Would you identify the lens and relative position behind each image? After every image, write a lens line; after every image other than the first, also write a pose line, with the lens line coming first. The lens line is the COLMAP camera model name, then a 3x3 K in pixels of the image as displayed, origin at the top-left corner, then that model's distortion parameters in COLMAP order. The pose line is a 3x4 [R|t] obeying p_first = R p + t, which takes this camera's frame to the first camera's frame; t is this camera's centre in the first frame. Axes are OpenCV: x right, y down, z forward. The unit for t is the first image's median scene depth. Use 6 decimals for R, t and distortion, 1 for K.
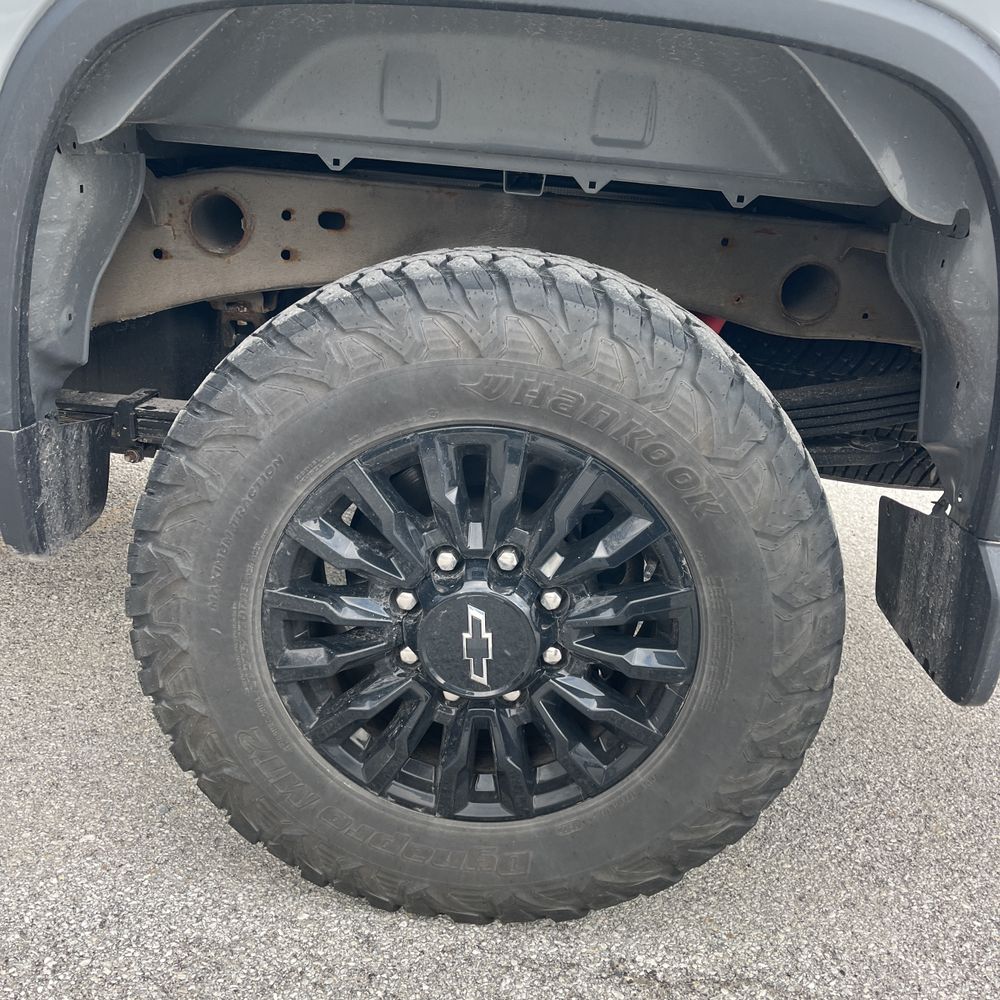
lens RADIAL K [[1016.2, 0, 491.0], [0, 1016.2, 492.7], [0, 0, 1]] dist [0.025332, -0.013306]
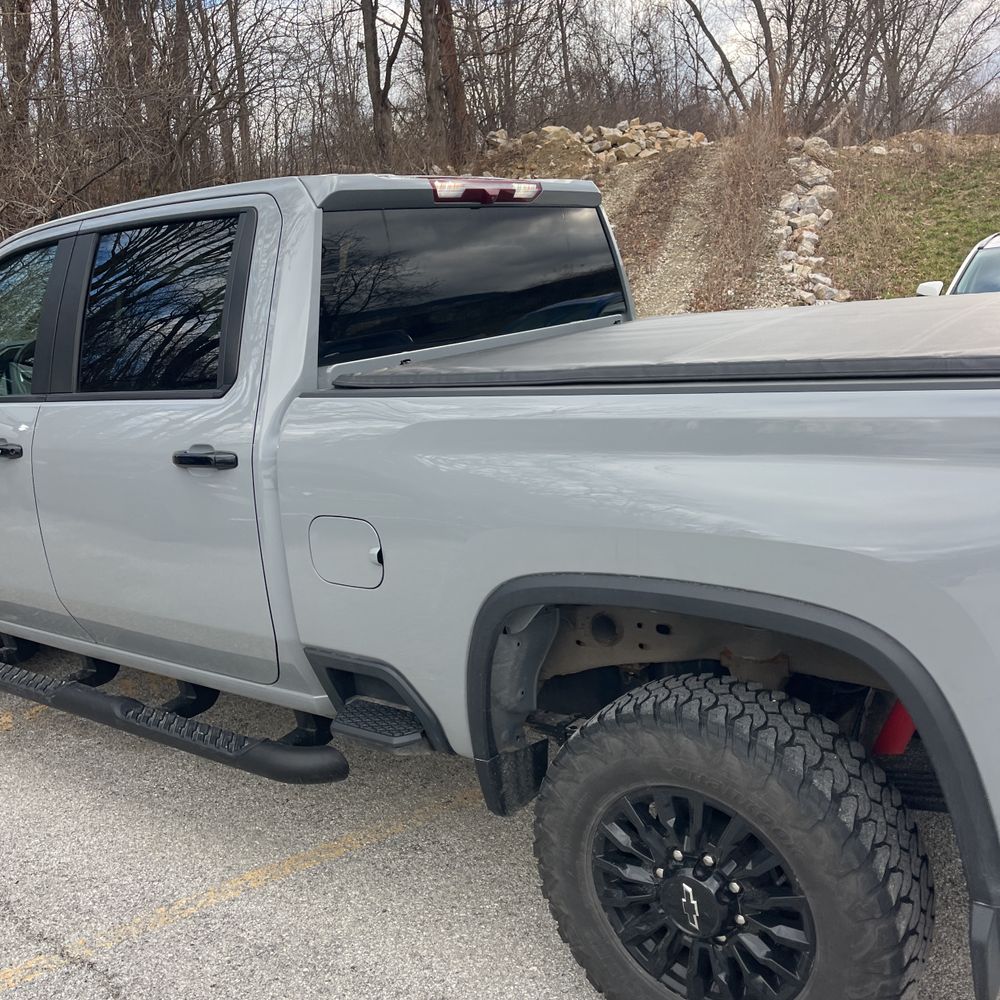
lens RADIAL K [[998.6, 0, 476.0], [0, 998.6, 497.4], [0, 0, 1]] dist [0.015952, 0.001340]
pose [[0.811224, -0.049388, -0.582646, 0.770120], [-0.026113, 0.992373, -0.120475, -0.357600], [0.584153, 0.112947, 0.803747, -0.770016]]
